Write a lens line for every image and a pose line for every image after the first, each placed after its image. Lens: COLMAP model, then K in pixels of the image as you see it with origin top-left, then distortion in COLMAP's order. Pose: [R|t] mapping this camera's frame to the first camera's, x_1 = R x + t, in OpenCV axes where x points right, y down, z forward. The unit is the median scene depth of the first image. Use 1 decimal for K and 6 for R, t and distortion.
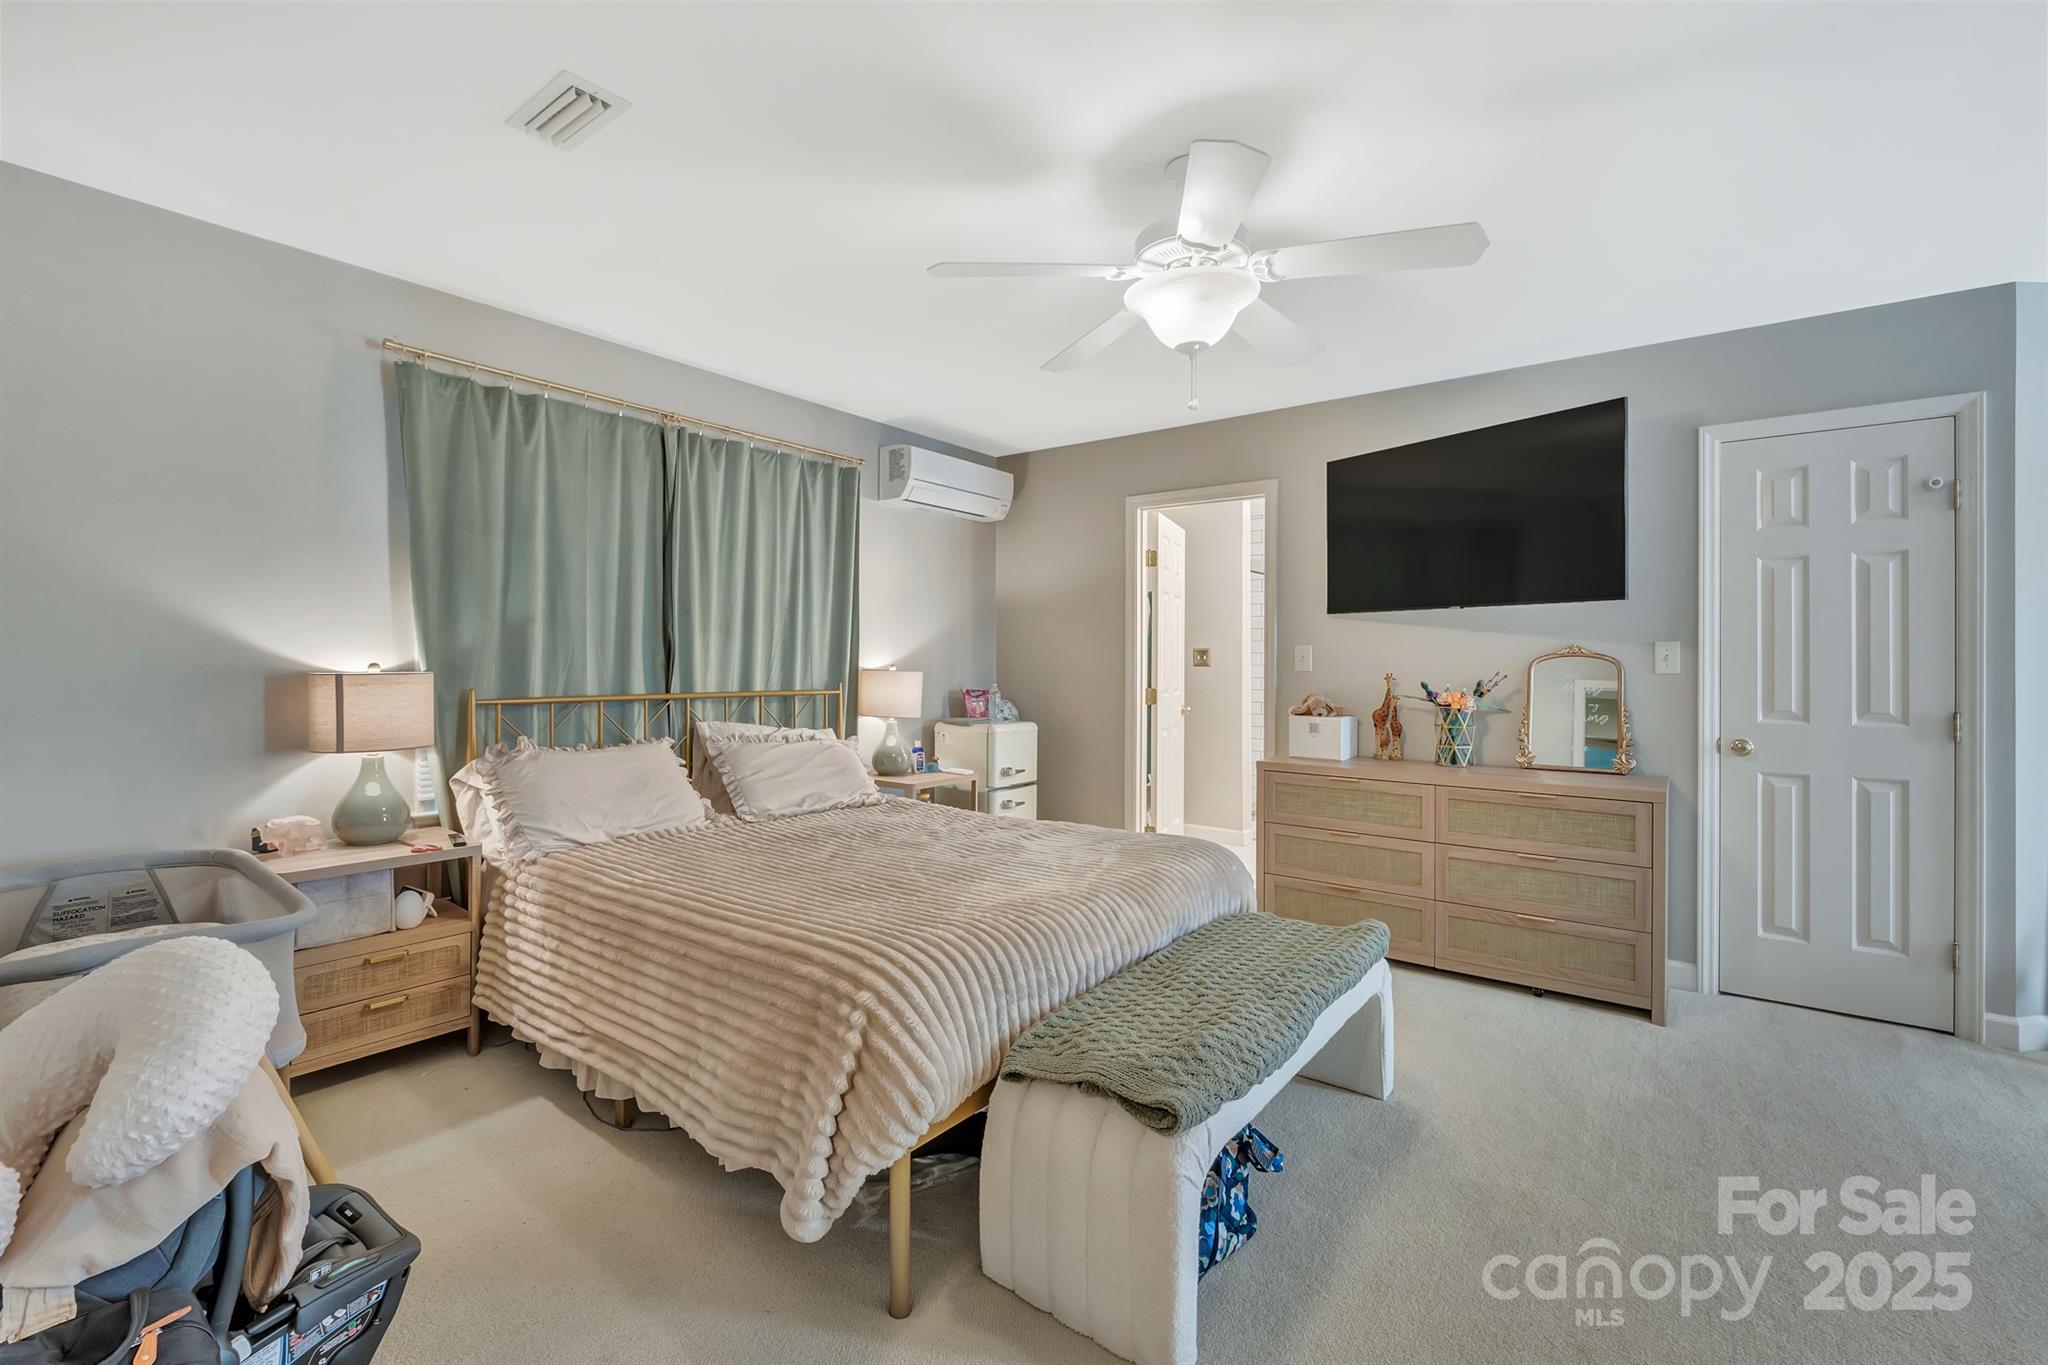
lens RADIAL K [[873.0, 0, 1031.0], [0, 873.0, 663.3], [0, 0, 1]] dist [-0.003878, -0.000778]
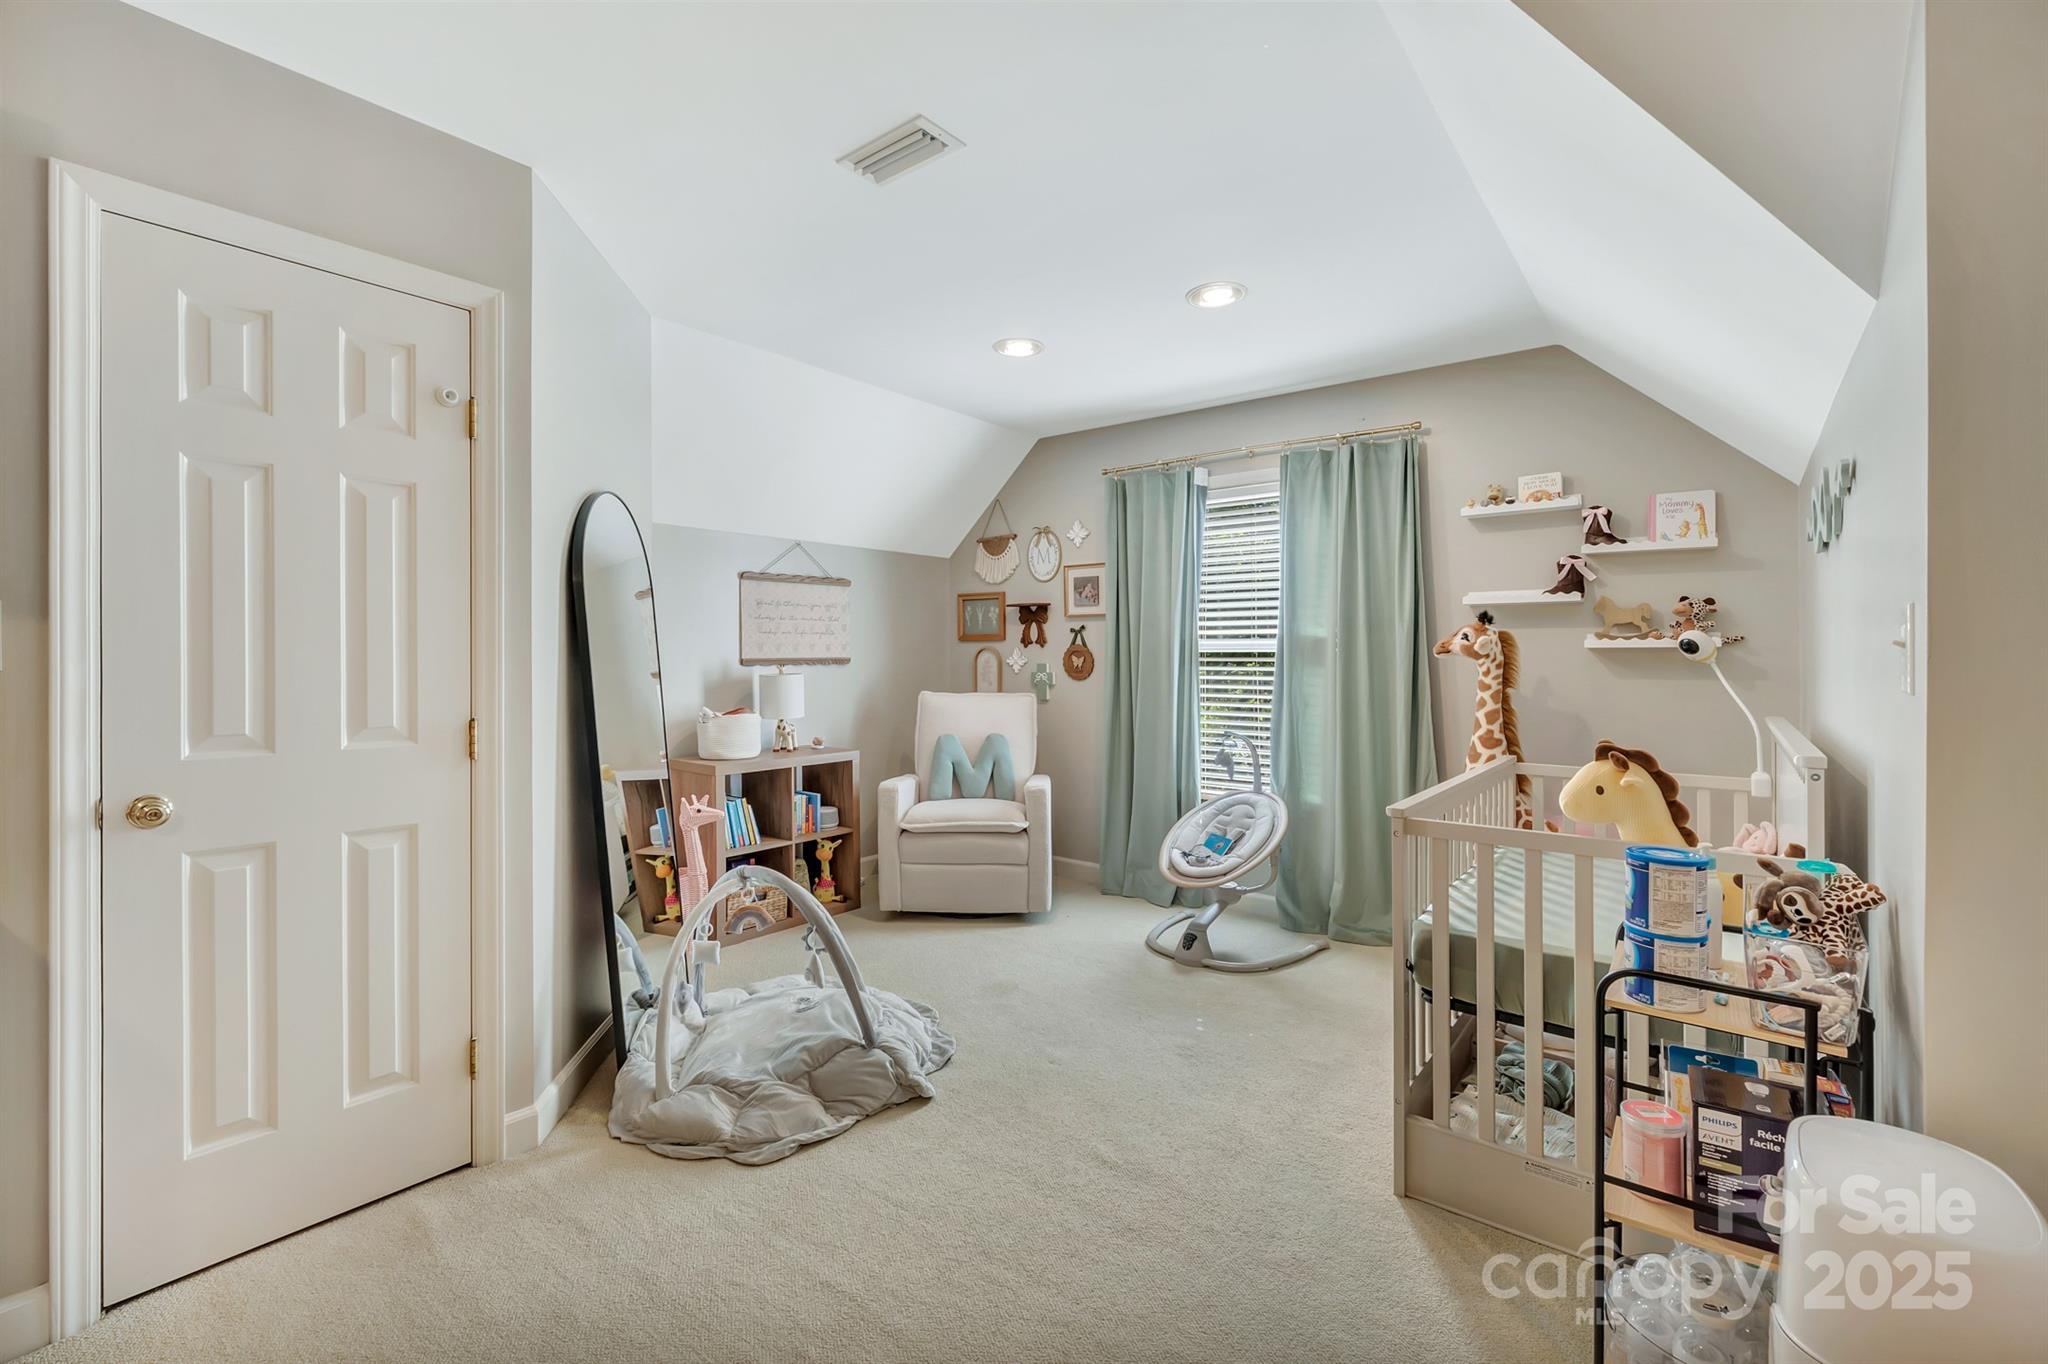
lens RADIAL K [[873.0, 0, 1029.9], [0, 873.0, 661.1], [0, 0, 1]] dist [-0.003878, -0.000778]
pose [[0.022911, -0.001238, 0.999737, 0.332706], [-0.003614, 0.999993, 0.001322, 0.005418], [-0.999731, -0.003643, 0.022906, 0.494695]]
